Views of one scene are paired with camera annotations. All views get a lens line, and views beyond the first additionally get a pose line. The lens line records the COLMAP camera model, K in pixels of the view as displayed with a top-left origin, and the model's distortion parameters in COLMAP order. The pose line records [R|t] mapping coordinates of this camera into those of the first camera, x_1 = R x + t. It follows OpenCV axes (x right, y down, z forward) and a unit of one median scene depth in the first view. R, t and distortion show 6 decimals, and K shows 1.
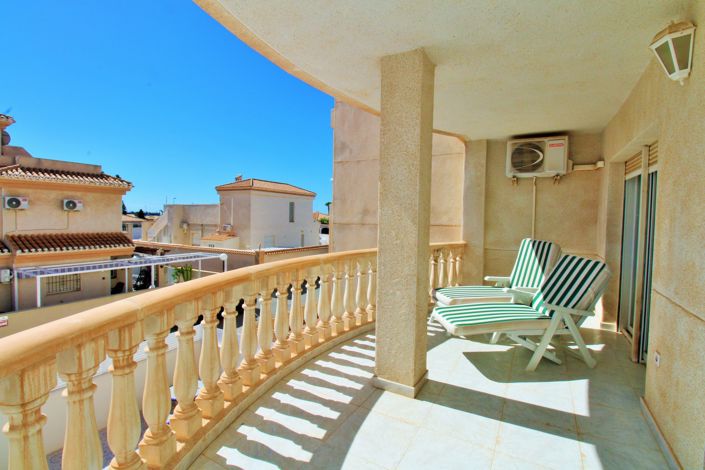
lens RADIAL K [[328.7, 0, 354.0], [0, 328.7, 229.3], [0, 0, 1]] dist [0.002949, -0.015470]
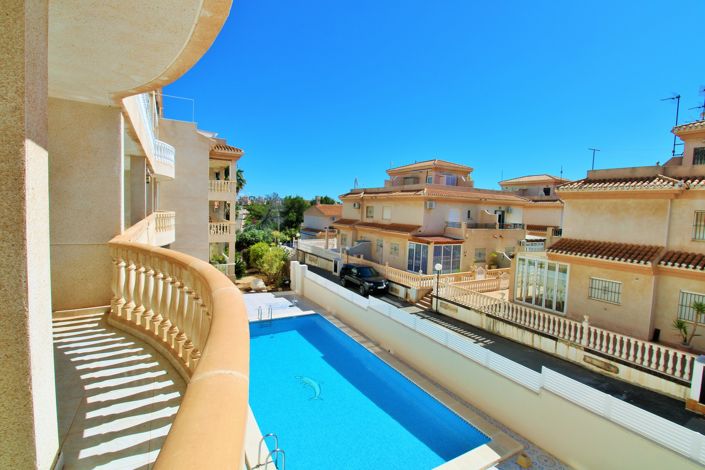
lens RADIAL K [[328.7, 0, 354.0], [0, 328.7, 229.3], [0, 0, 1]] dist [0.002949, -0.015470]
pose [[-0.526827, 0.021646, -0.849697, 0.326388], [-0.070086, 0.995165, 0.068806, -0.105020], [0.847078, 0.095801, -0.522763, 2.022463]]
